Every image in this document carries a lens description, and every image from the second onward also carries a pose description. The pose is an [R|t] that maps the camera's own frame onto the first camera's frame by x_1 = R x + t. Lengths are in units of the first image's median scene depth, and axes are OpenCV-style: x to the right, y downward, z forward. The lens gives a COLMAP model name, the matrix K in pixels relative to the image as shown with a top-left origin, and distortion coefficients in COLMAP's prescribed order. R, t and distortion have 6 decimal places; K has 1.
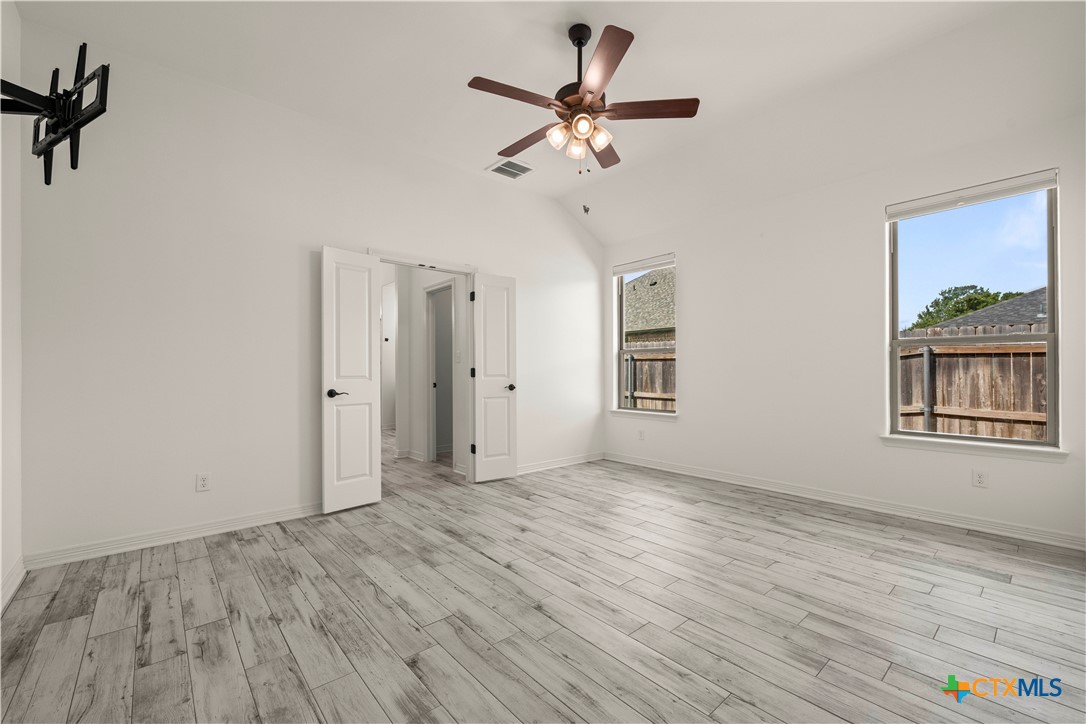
lens RADIAL K [[457.7, 0, 546.6], [0, 457.7, 367.1], [0, 0, 1]] dist [-0.002889, -0.000177]
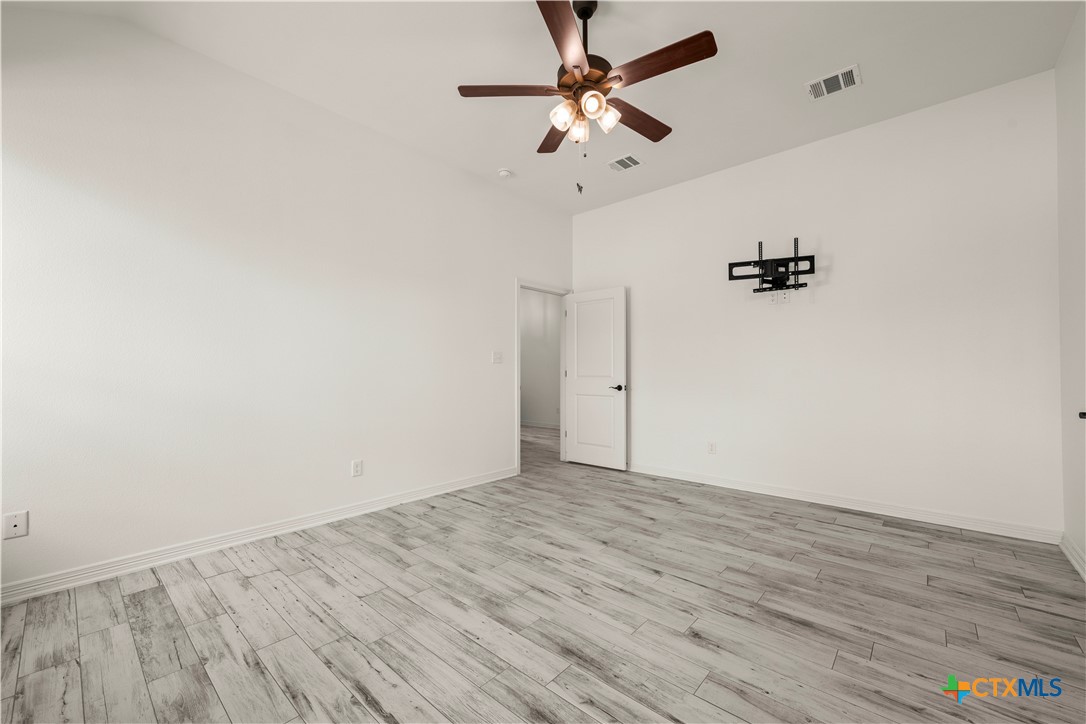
lens RADIAL K [[430.0, 0, 548.9], [0, 430.0, 367.2], [0, 0, 1]] dist [0.000321, -0.000767]
pose [[-0.991719, 0.002862, -0.128395, 0.262919], [0.004813, 0.999878, -0.014889, 0.009890], [0.128337, -0.015384, -0.991611, 1.887728]]
